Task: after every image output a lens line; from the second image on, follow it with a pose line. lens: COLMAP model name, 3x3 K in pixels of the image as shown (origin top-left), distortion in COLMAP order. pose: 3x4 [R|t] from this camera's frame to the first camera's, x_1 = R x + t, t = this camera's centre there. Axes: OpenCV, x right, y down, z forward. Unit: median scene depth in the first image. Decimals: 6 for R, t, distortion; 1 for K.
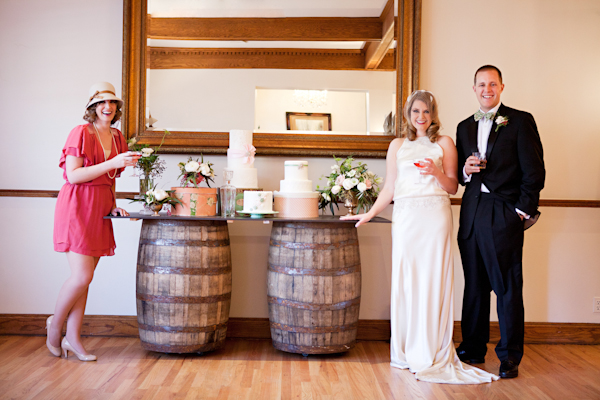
lens RADIAL K [[870.4, 0, 304.1], [0, 870.4, 201.5], [0, 0, 1]] dist [0.111345, 0.000000]
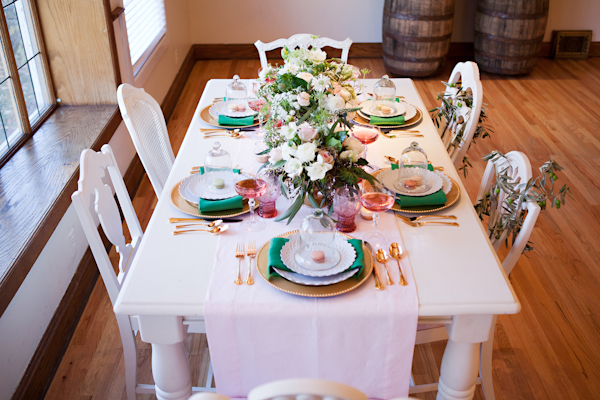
lens RADIAL K [[605.3, 0, 303.2], [0, 605.3, 198.5], [0, 0, 1]] dist [-0.032941, 0.000000]
pose [[0.999708, -0.023433, -0.005975, -0.328950], [0.023474, 0.880931, 0.472663, -0.119188], [-0.005812, -0.472665, 0.881223, 0.043392]]
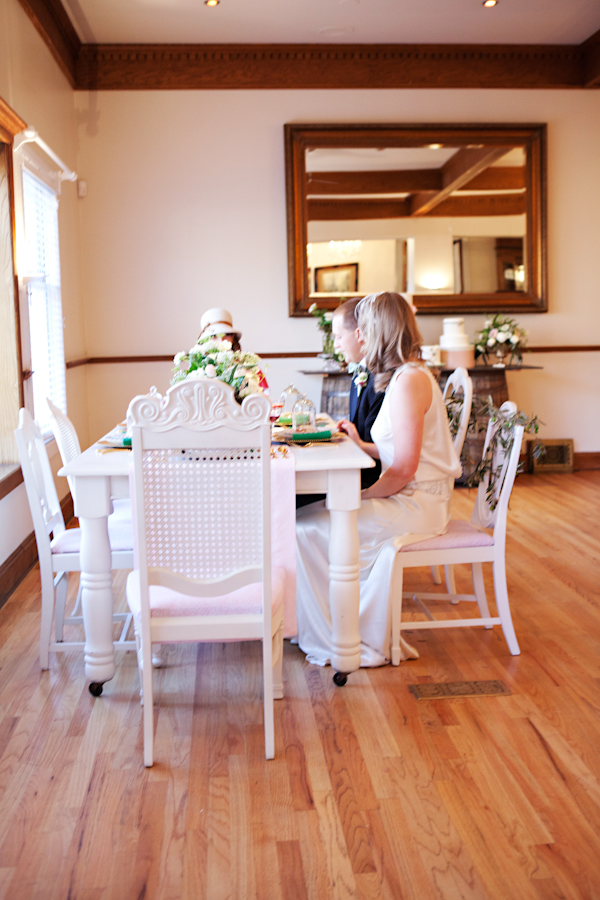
lens RADIAL K [[991.0, 0, 298.1], [0, 991.0, 447.2], [0, 0, 1]] dist [-0.047424, 0.000000]
pose [[0.996977, -0.048081, 0.061034, -0.313388], [0.042186, 0.994636, 0.094441, -0.010094], [-0.065248, -0.091581, 0.993658, -0.316689]]
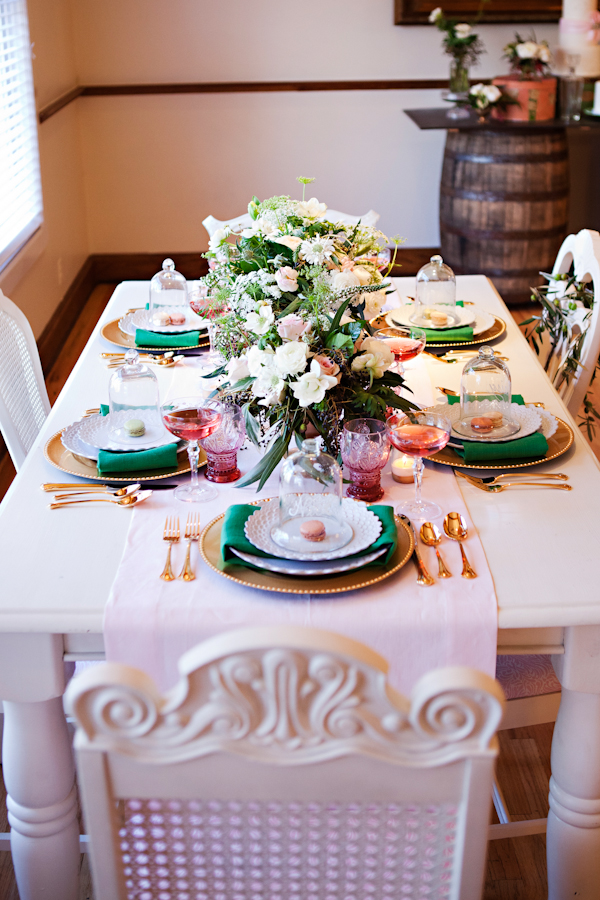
lens RADIAL K [[1187.9, 0, 297.7], [0, 1187.9, 352.3], [0, 0, 1]] dist [-0.030603, 0.000000]
pose [[0.999333, -0.036352, -0.003536, -0.325324], [0.035809, 0.956099, 0.290849, -0.093044], [-0.007193, -0.290782, 0.956762, -0.000474]]
